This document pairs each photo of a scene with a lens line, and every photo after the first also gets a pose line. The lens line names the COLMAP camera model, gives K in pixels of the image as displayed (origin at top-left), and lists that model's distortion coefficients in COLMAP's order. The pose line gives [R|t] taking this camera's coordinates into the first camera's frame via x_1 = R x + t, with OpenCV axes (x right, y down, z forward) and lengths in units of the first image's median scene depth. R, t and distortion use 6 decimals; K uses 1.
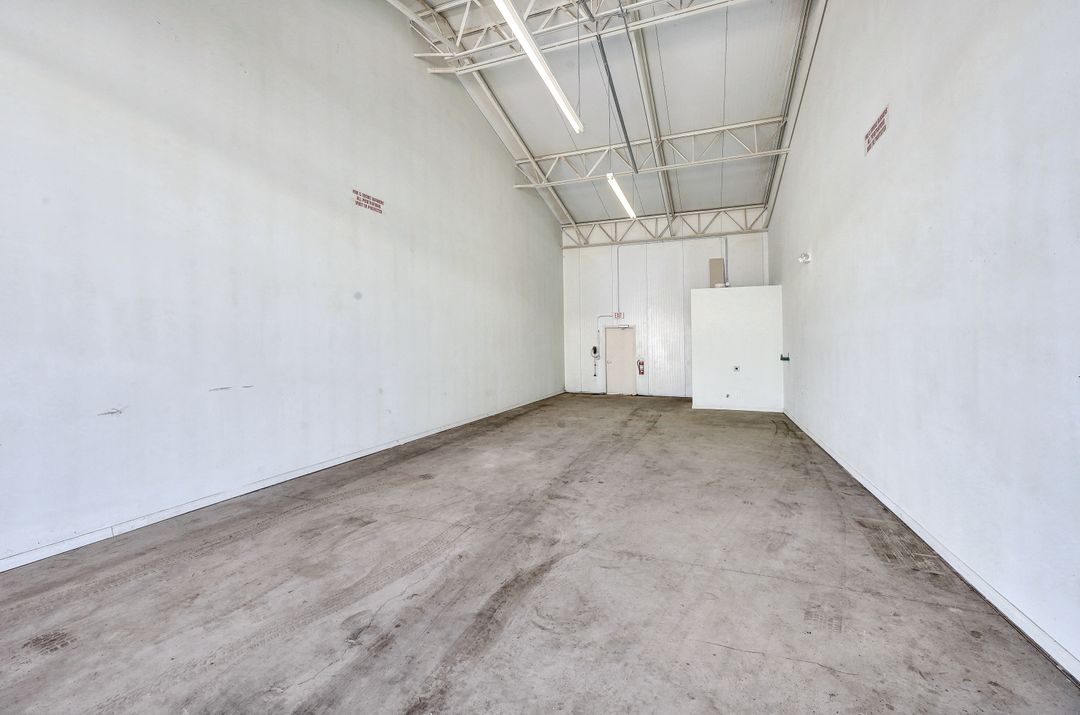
lens RADIAL K [[436.4, 0, 537.2], [0, 436.4, 335.4], [0, 0, 1]] dist [0.000130, 0.000003]
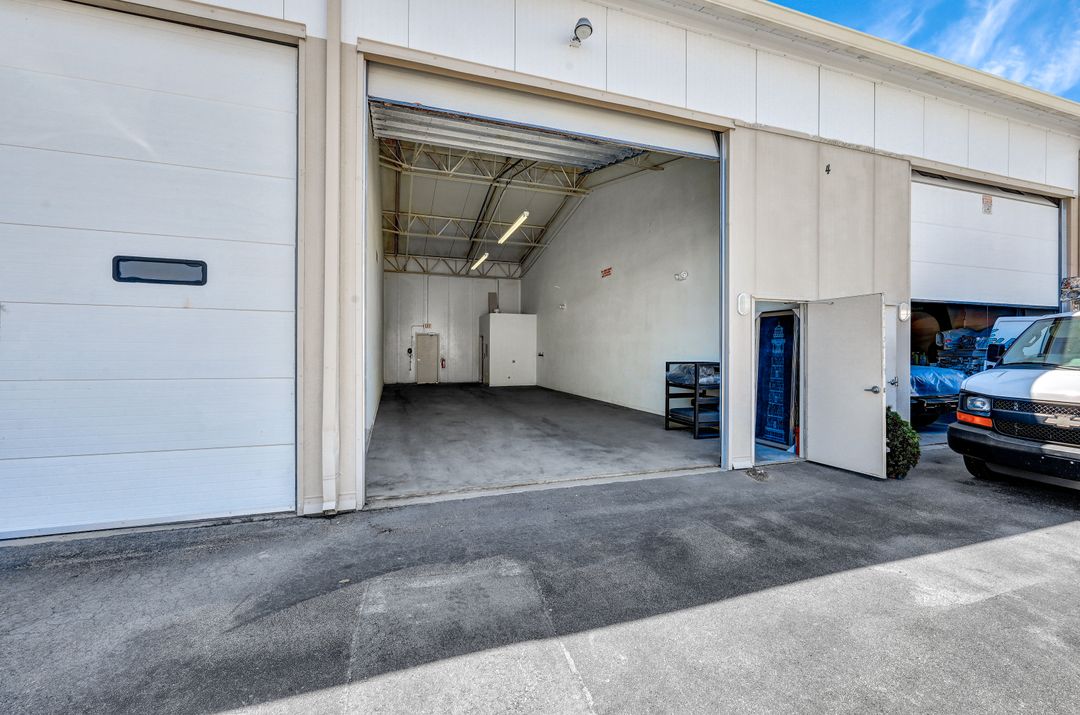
lens RADIAL K [[434.5, 0, 537.7], [0, 434.5, 351.8], [0, 0, 1]] dist [-0.000915, -0.000041]
pose [[0.768175, 0.005364, 0.640218, -0.443710], [-0.020732, 0.999649, 0.016500, 0.006821], [-0.639904, -0.025948, 0.768016, -0.292443]]
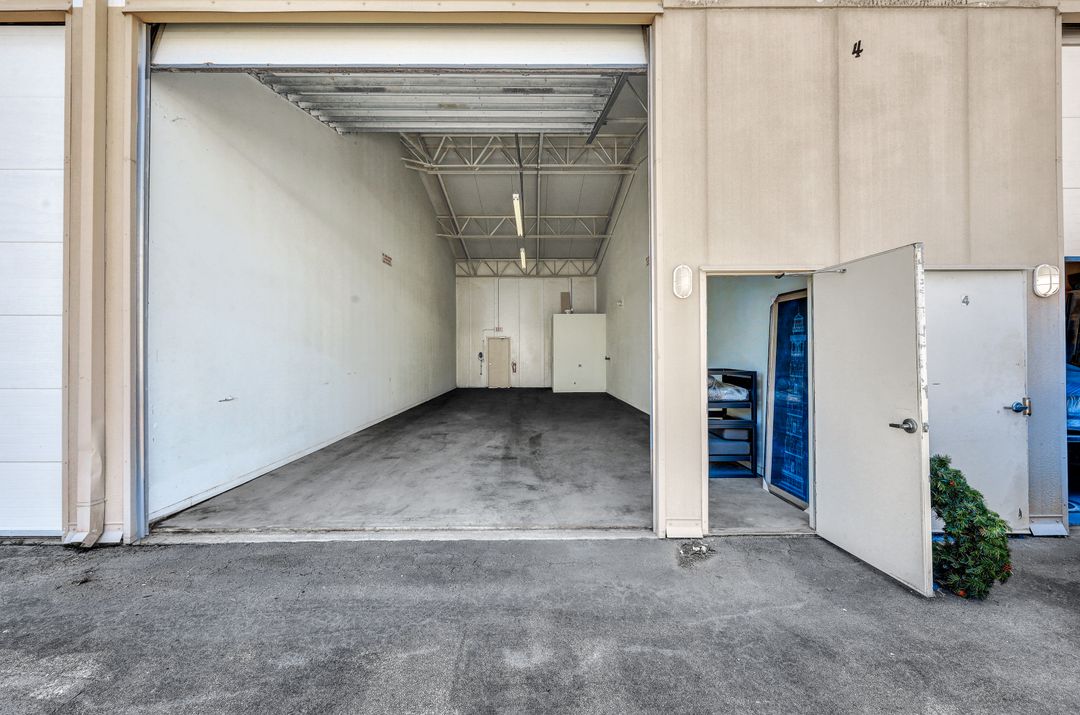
lens RADIAL K [[434.5, 0, 537.7], [0, 434.5, 351.8], [0, 0, 1]] dist [-0.000915, -0.000041]
pose [[0.928787, 0.001576, 0.370611, -0.209358], [-0.007440, 0.999869, 0.014391, 0.004075], [-0.370540, -0.016124, 0.928677, -0.313888]]
